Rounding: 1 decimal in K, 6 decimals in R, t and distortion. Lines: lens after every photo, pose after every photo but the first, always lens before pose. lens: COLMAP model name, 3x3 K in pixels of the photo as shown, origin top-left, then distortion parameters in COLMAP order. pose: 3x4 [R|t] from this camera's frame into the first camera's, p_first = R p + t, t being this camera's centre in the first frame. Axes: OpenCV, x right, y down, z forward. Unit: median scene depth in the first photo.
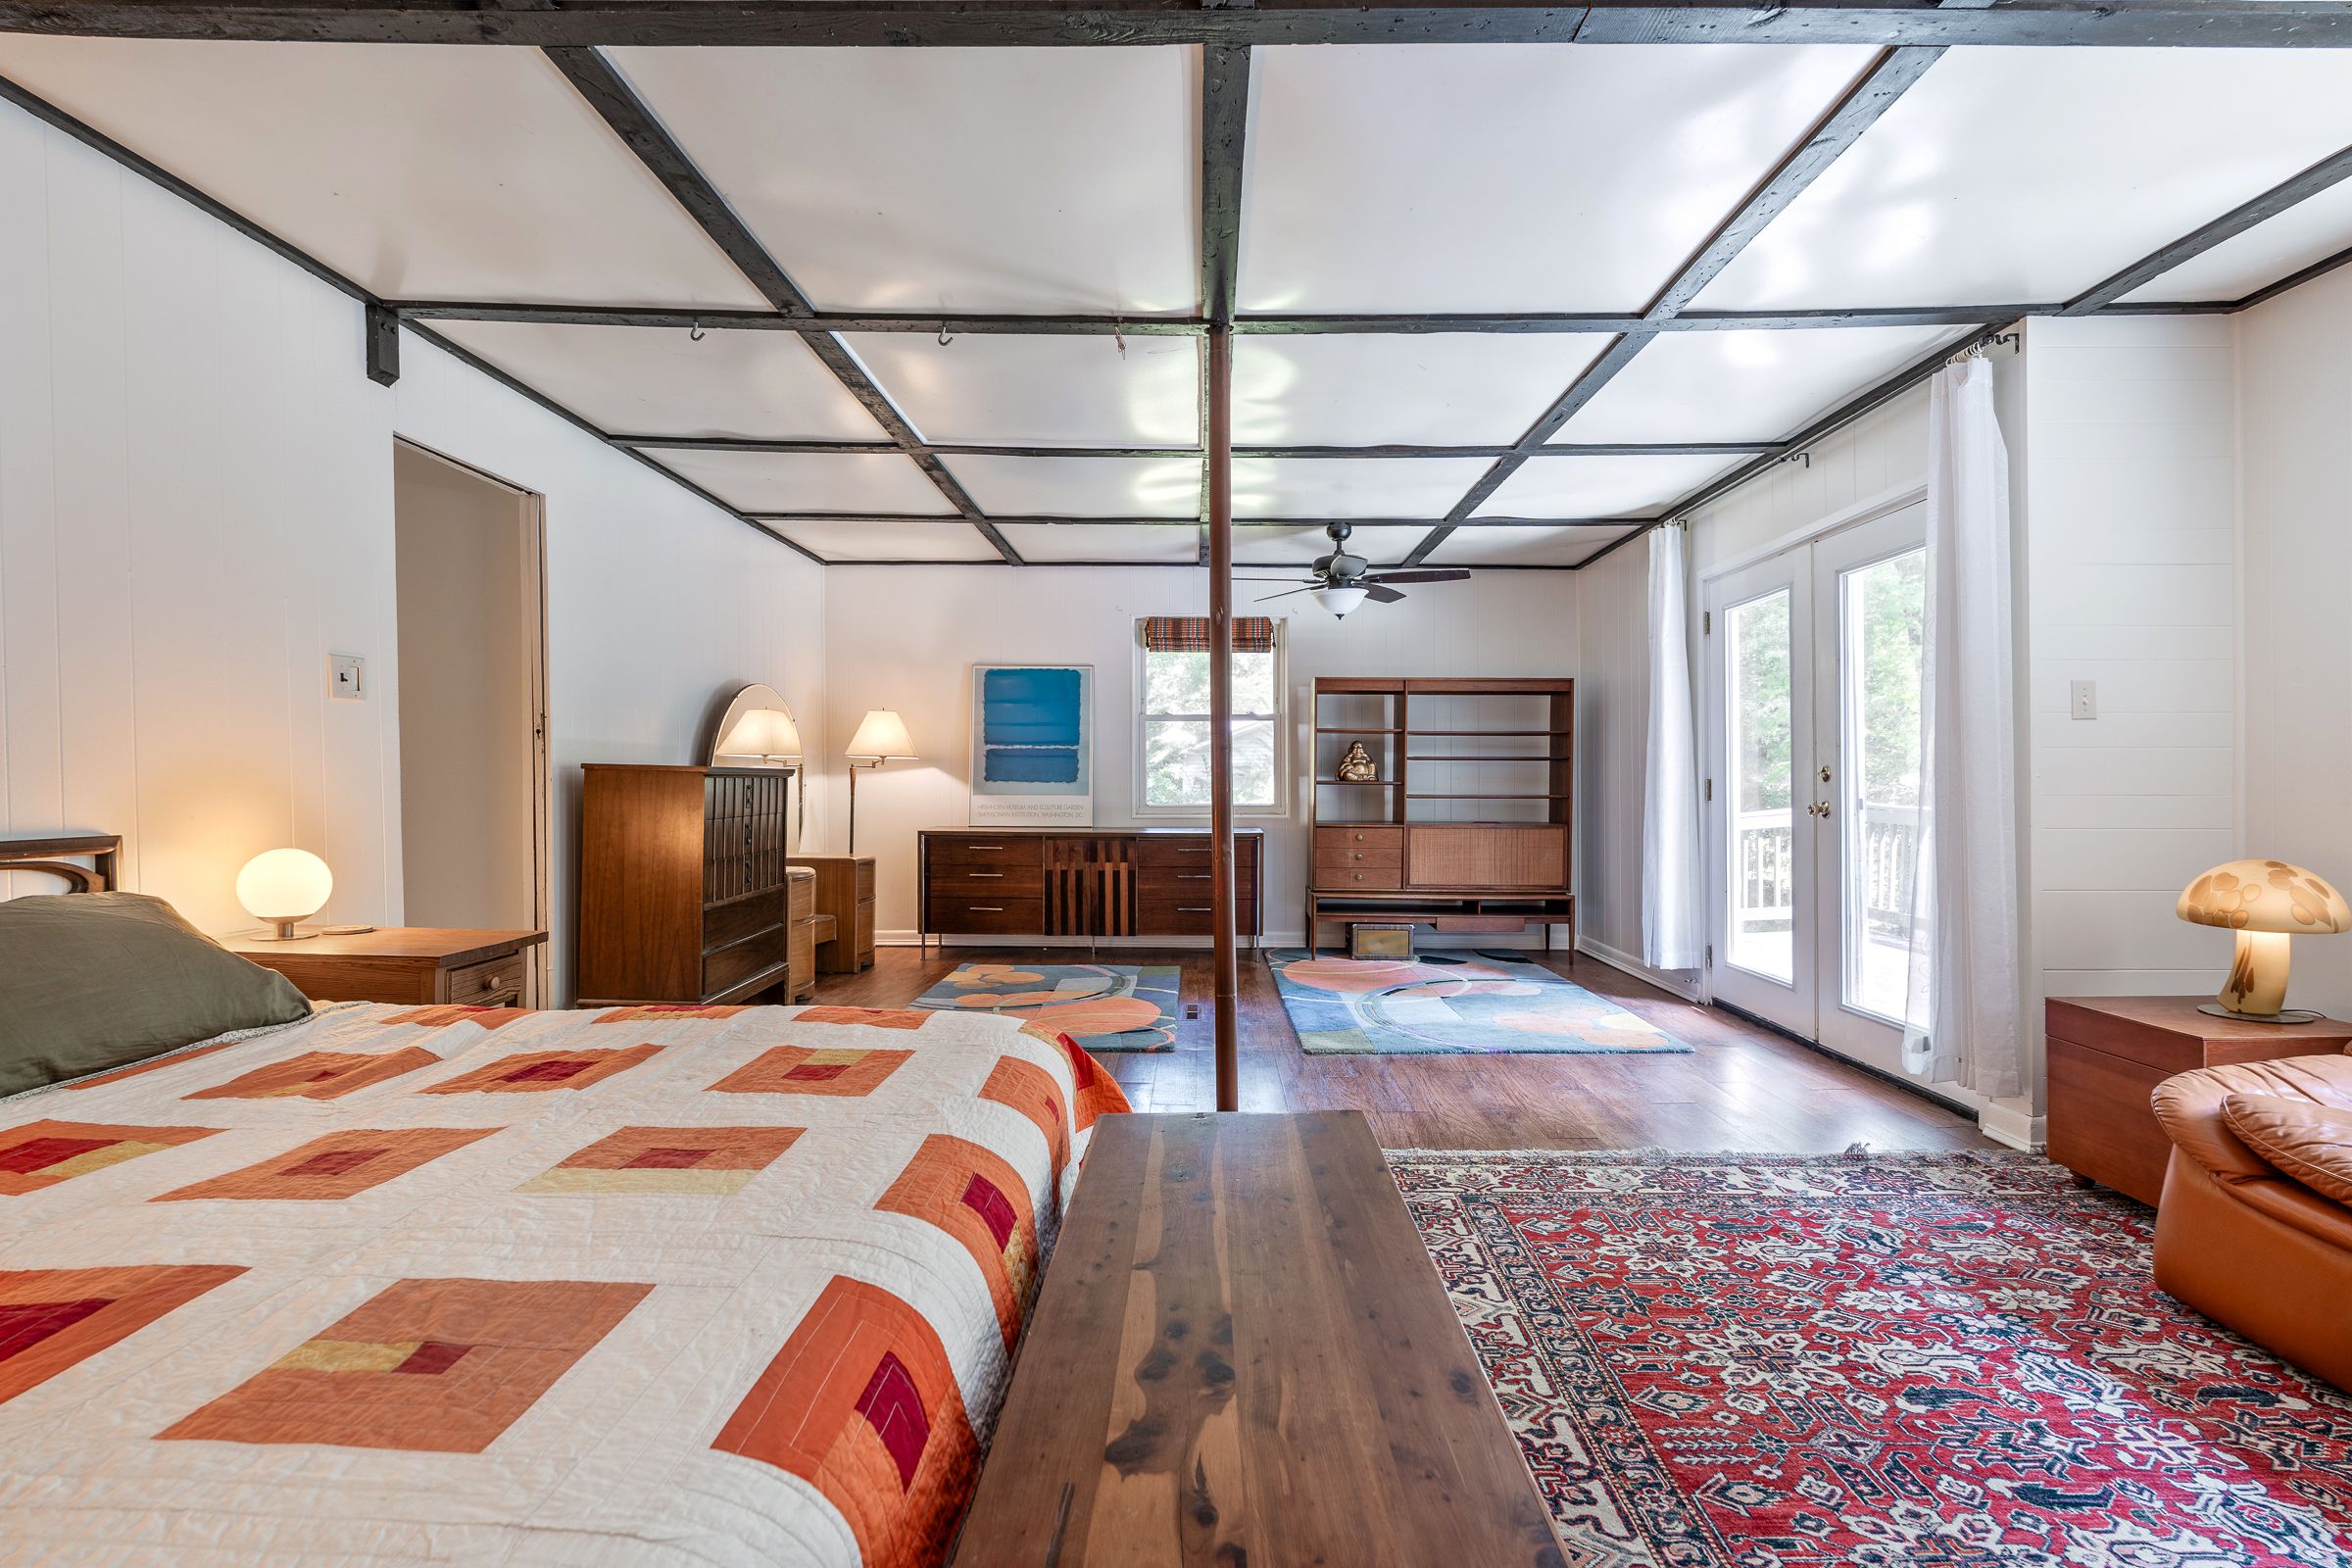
lens RADIAL K [[1075.0, 0, 1171.1], [0, 1075.0, 785.8], [0, 0, 1]] dist [-0.004945, 0.001597]
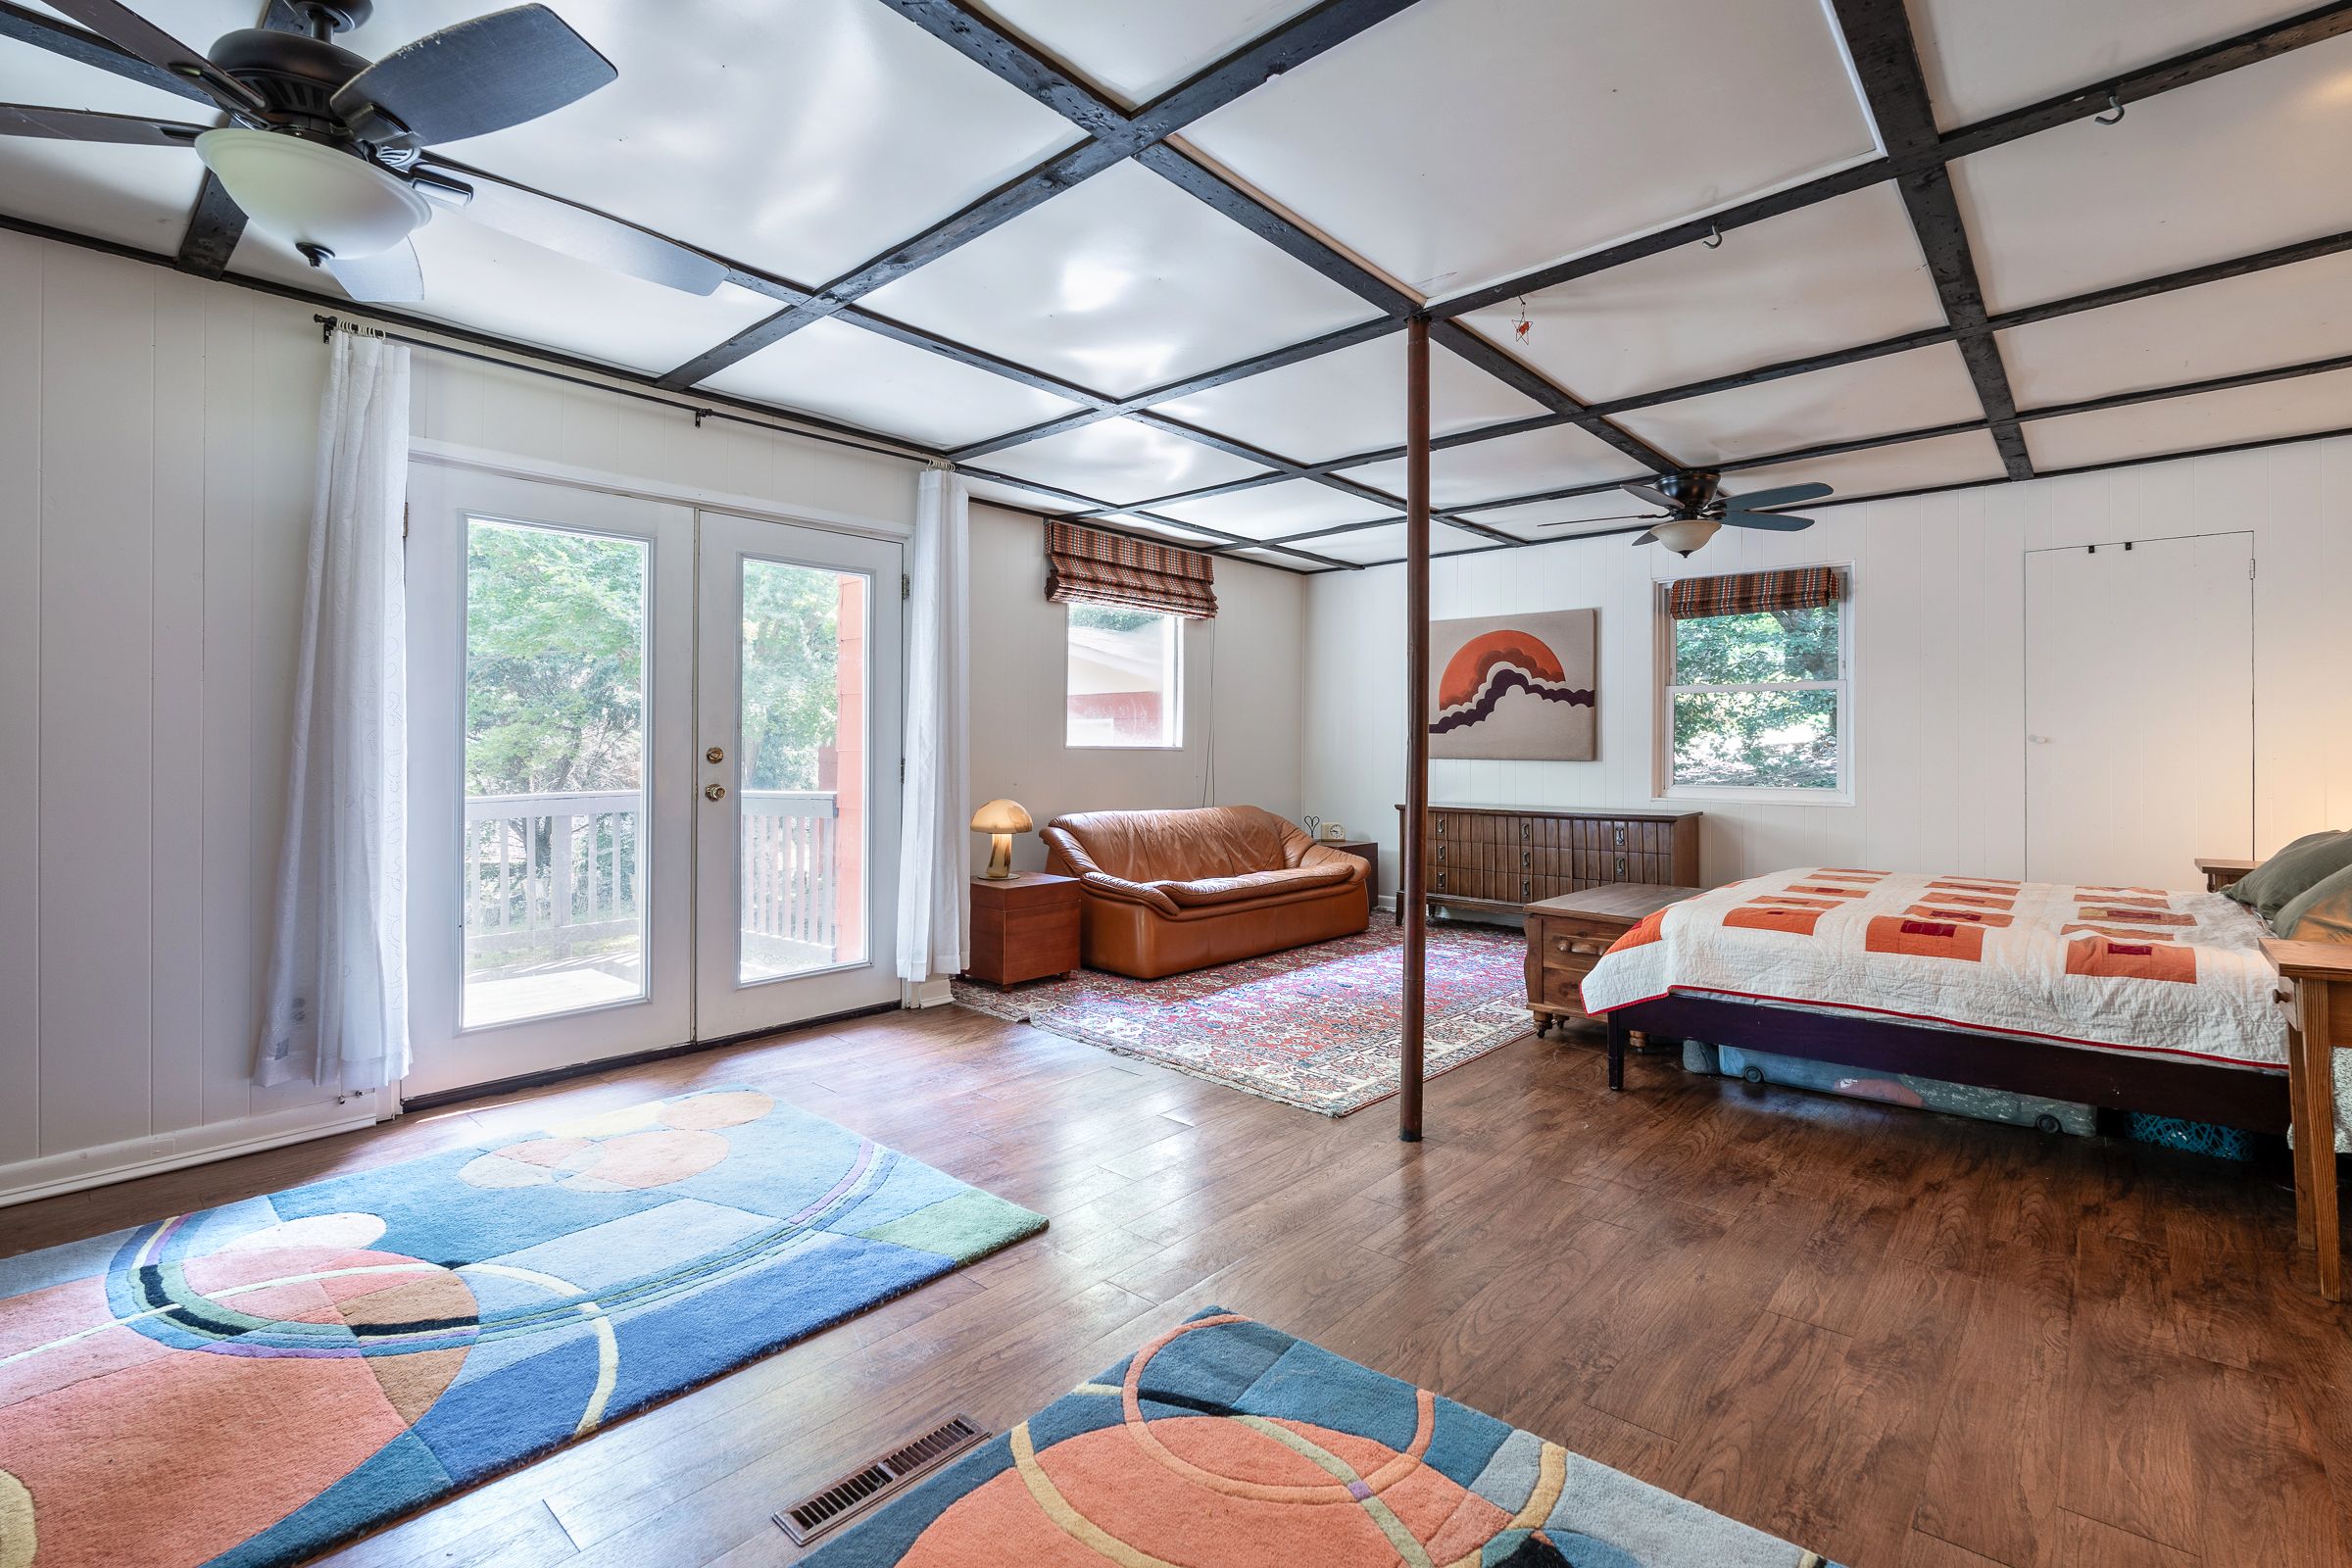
lens RADIAL K [[1075.0, 0, 1125.2], [0, 1075.0, 732.4], [0, 0, 1]] dist [-0.004945, 0.001597]
pose [[-0.765911, 0.013744, 0.642800, -0.279924], [0.005315, 0.999873, -0.015046, -0.014484], [-0.642925, -0.008107, -0.765886, 1.415128]]
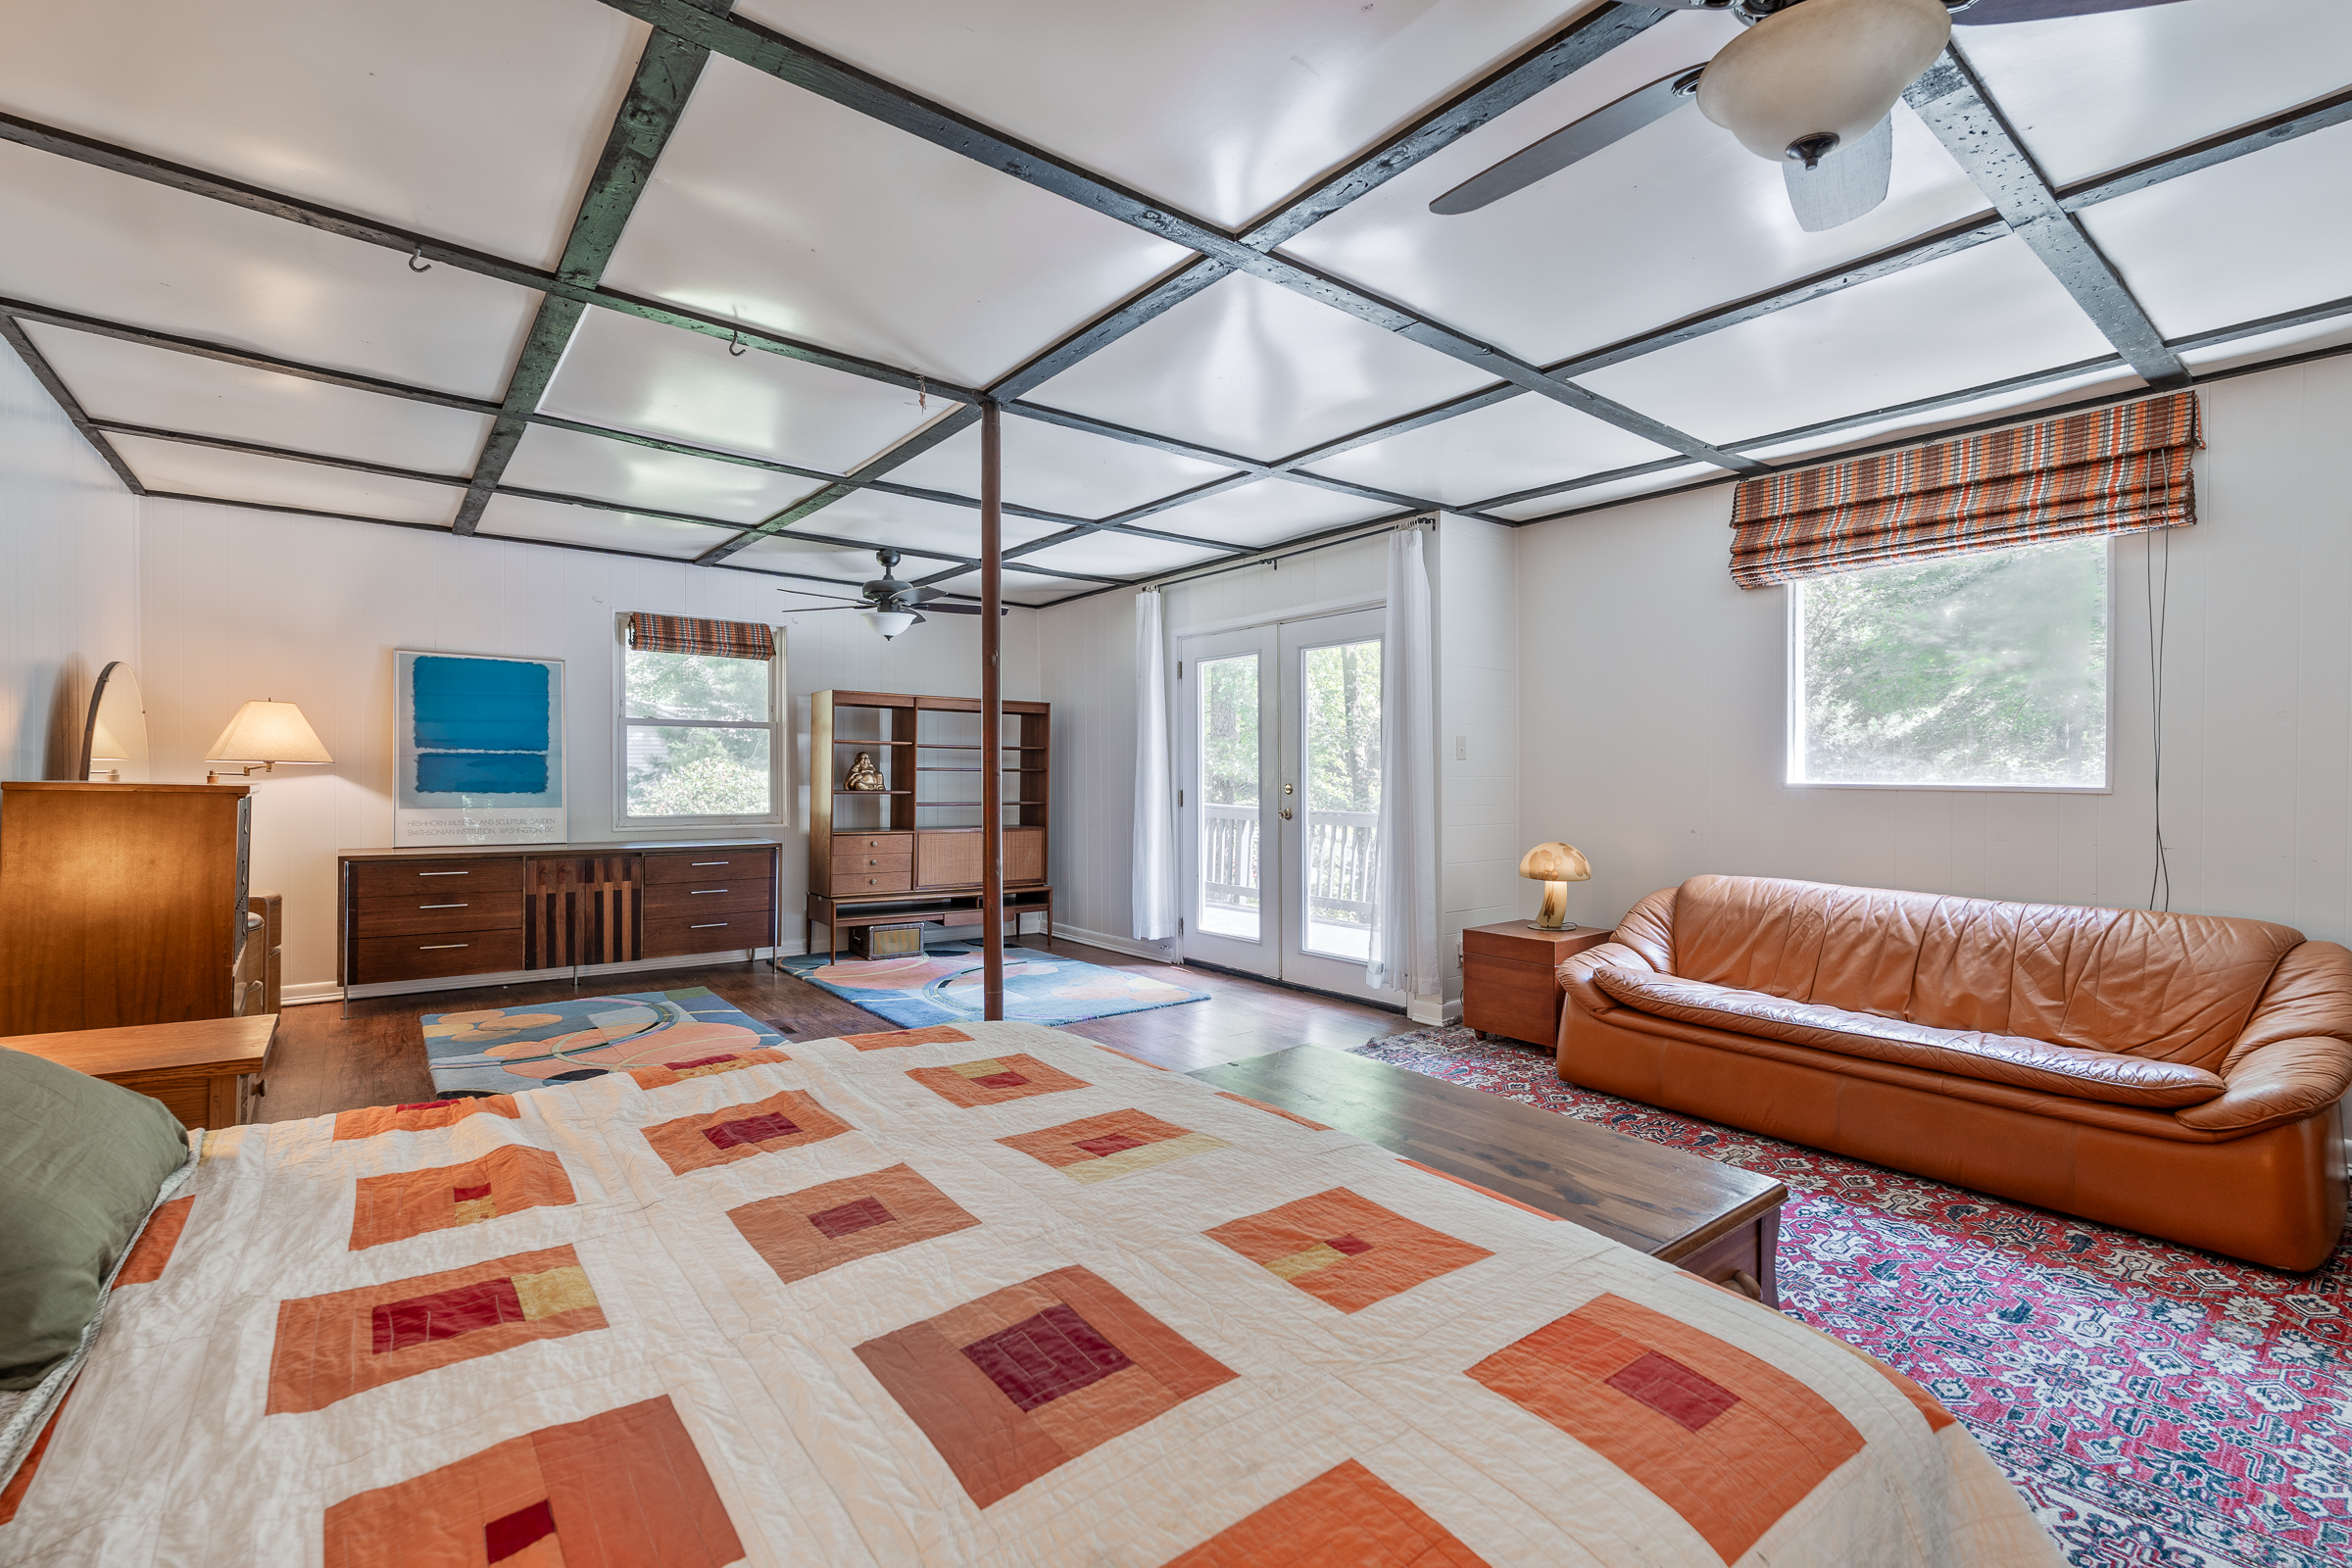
lens RADIAL K [[1075.0, 0, 1163.3], [0, 1075.0, 781.8], [0, 0, 1]] dist [-0.004945, 0.001597]
pose [[0.774569, -0.000667, 0.632489, -0.392300], [-0.000655, 0.999998, 0.001857, -0.022005], [-0.632489, -0.001853, 0.774567, 0.005356]]
